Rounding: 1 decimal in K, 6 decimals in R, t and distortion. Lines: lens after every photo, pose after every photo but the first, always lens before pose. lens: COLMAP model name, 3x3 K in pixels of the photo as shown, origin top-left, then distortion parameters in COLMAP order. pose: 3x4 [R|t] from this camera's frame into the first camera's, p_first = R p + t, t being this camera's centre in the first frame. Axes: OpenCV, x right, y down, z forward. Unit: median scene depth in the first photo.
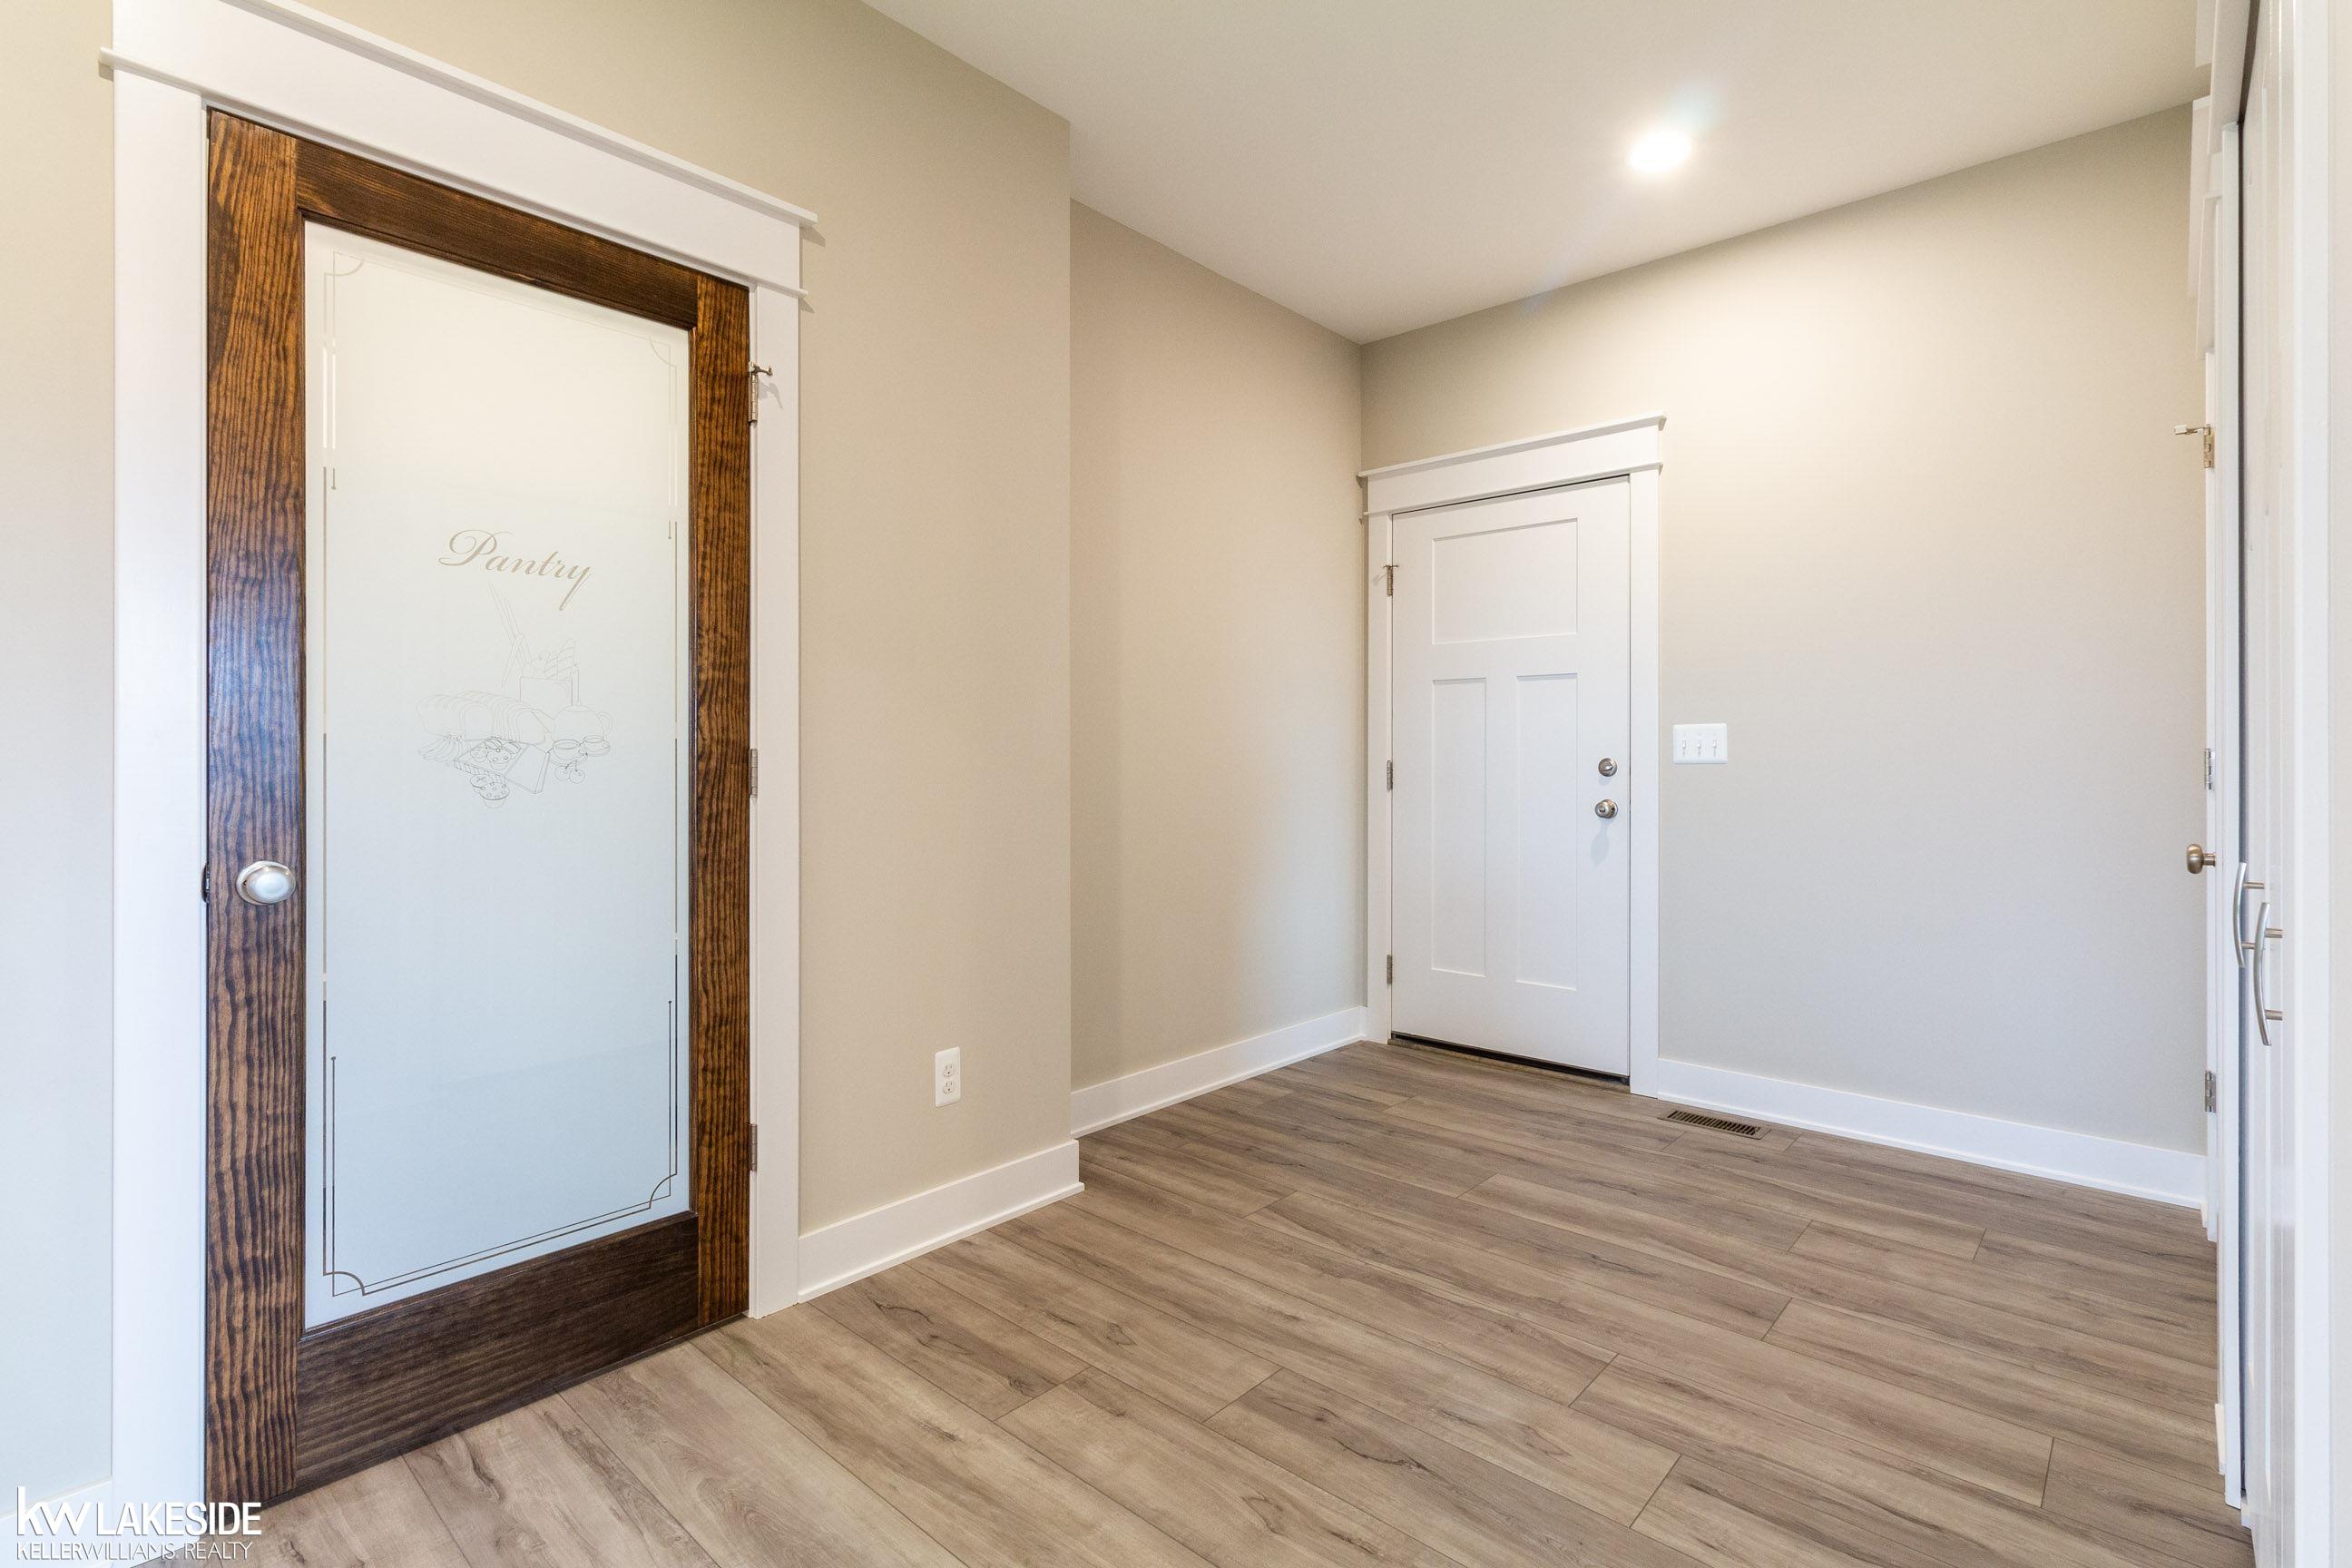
lens RADIAL K [[1094.3, 0, 1178.5], [0, 1094.3, 768.8], [0, 0, 1]] dist [-0.009276, -0.000298]
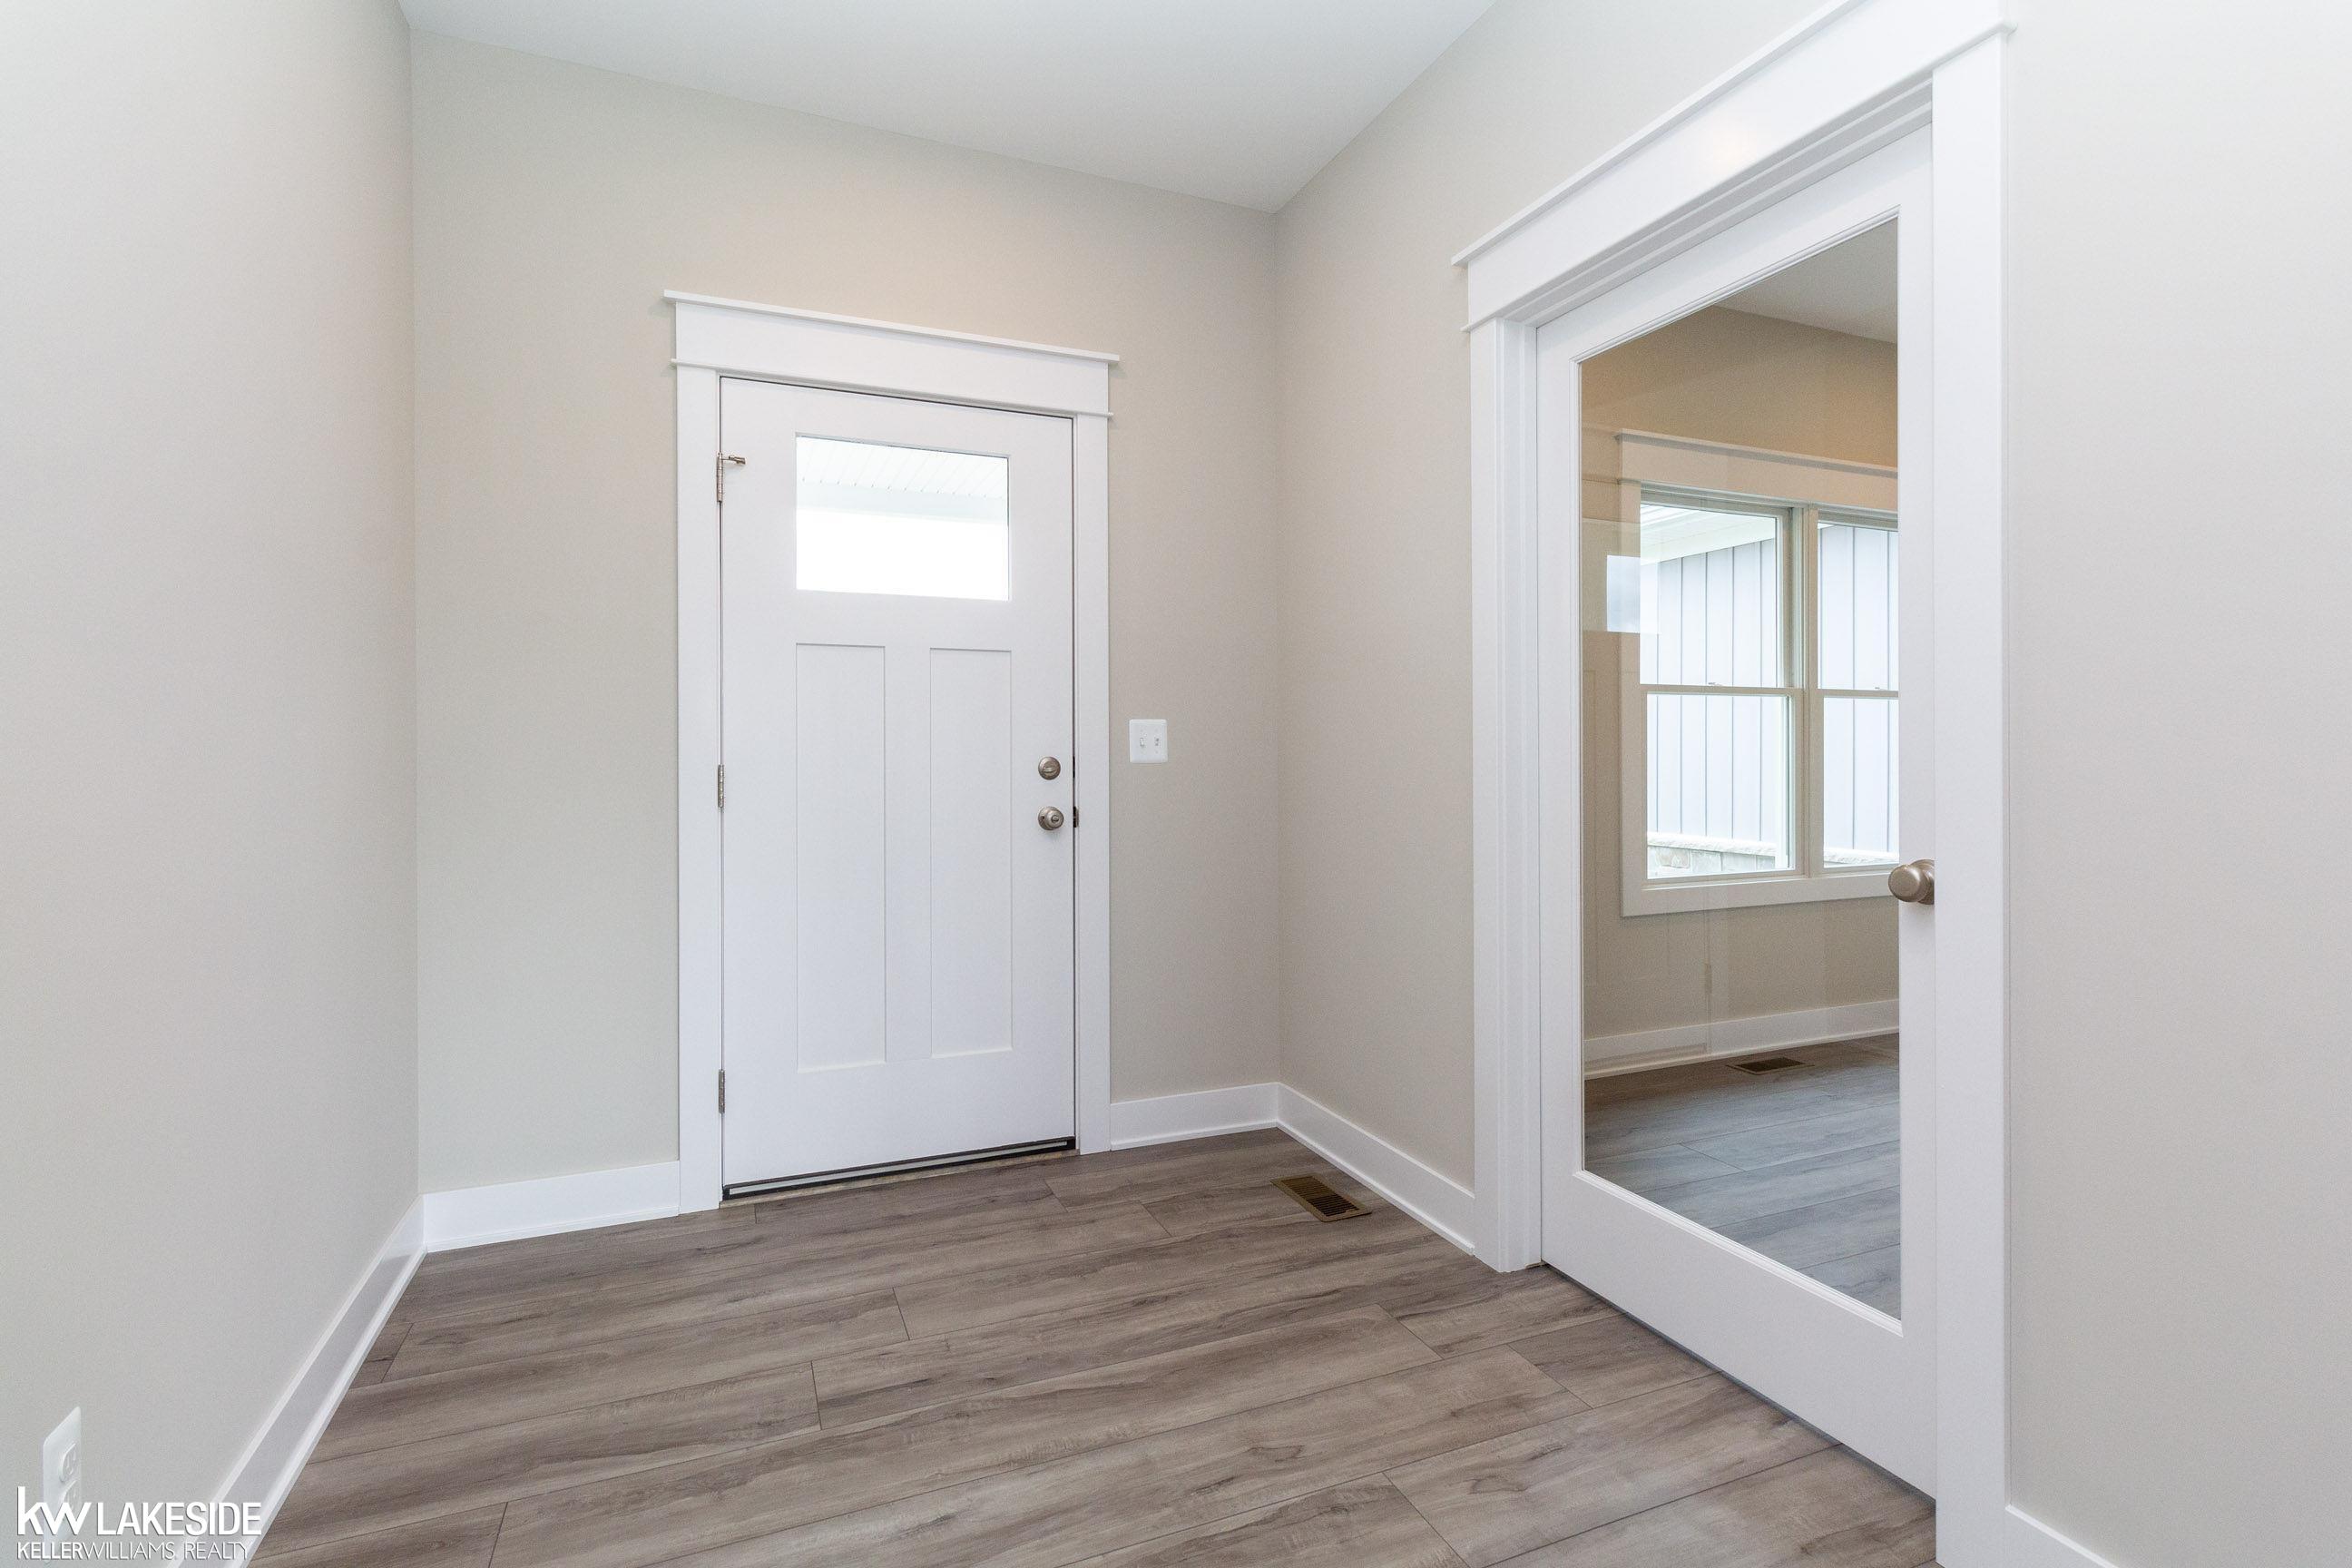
lens RADIAL K [[1094.3, 0, 1177.3], [0, 1094.3, 764.5], [0, 0, 1]] dist [-0.009276, -0.000298]
pose [[0.423167, -0.009167, 0.906005, -0.311326], [0.009458, 0.999939, 0.005699, -0.007626], [-0.906002, 0.006158, 0.423228, 0.566325]]
